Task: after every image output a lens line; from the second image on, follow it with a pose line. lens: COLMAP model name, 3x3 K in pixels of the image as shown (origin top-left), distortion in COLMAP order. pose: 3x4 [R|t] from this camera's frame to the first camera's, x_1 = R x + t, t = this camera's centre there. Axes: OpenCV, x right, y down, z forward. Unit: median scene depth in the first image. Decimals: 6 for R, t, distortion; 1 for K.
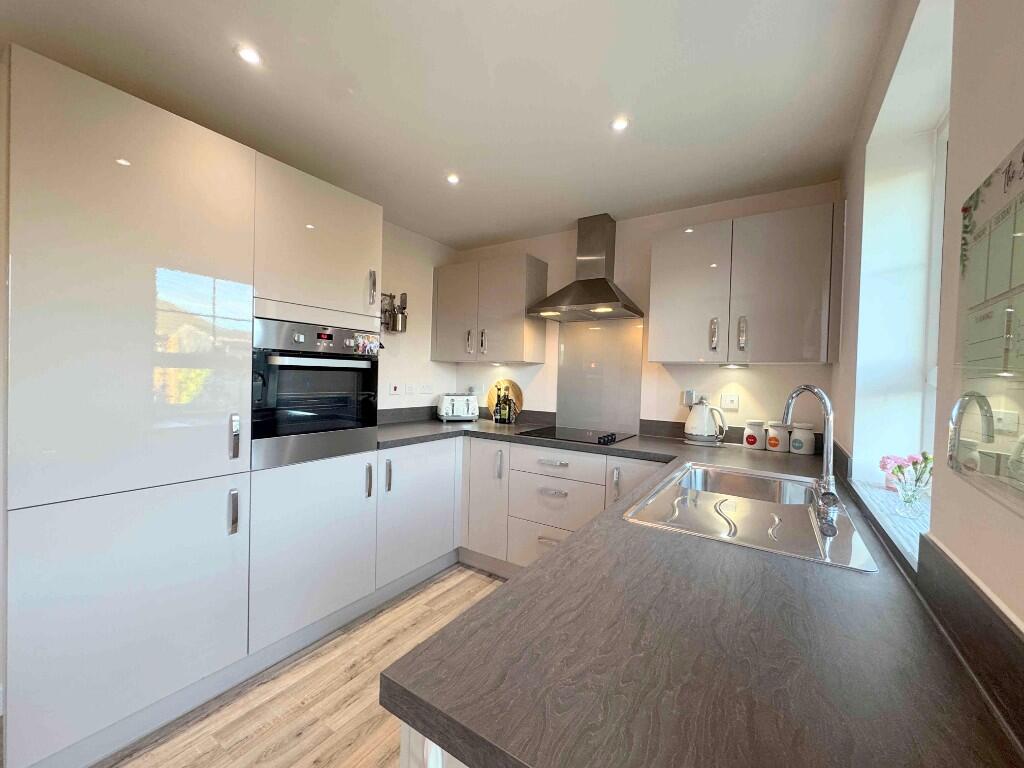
lens RADIAL K [[408.7, 0, 512.0], [0, 408.7, 384.0], [0, 0, 1]] dist [-0.000982, -0.000017]
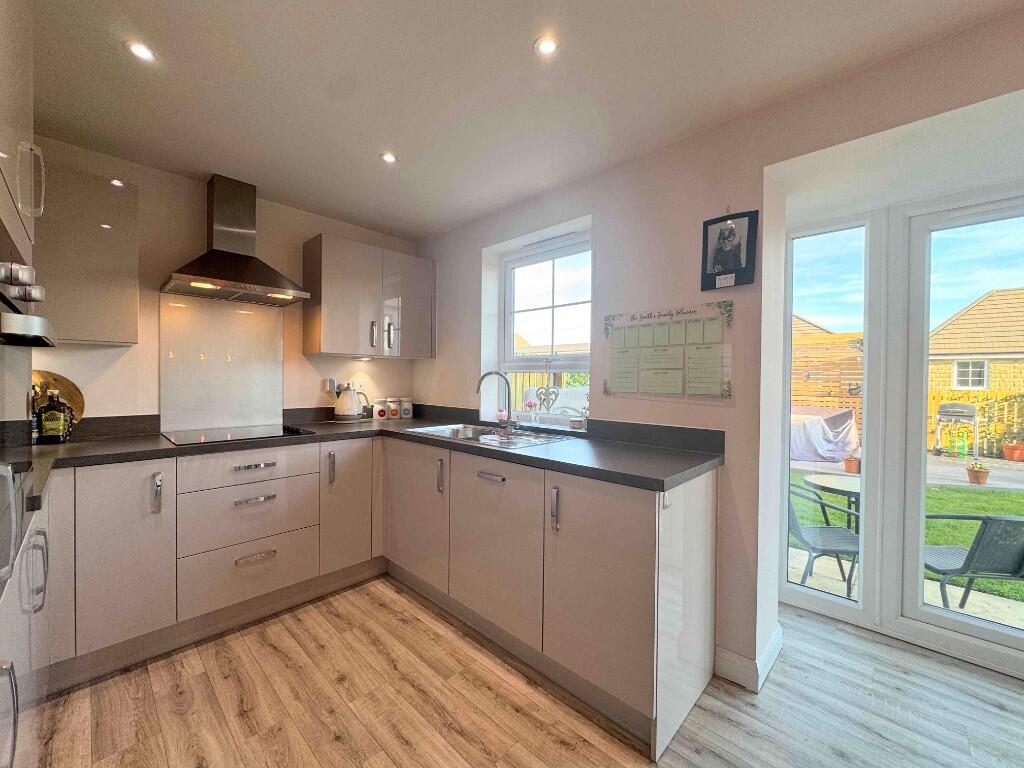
lens RADIAL K [[409.7, 0, 512.0], [0, 409.7, 384.0], [0, 0, 1]] dist [0.034558, 0.000100]
pose [[0.185066, -0.043367, 0.981769, -0.618481], [0.004491, 0.999053, 0.043284, -0.018142], [-0.982716, -0.003601, 0.185085, 0.277467]]
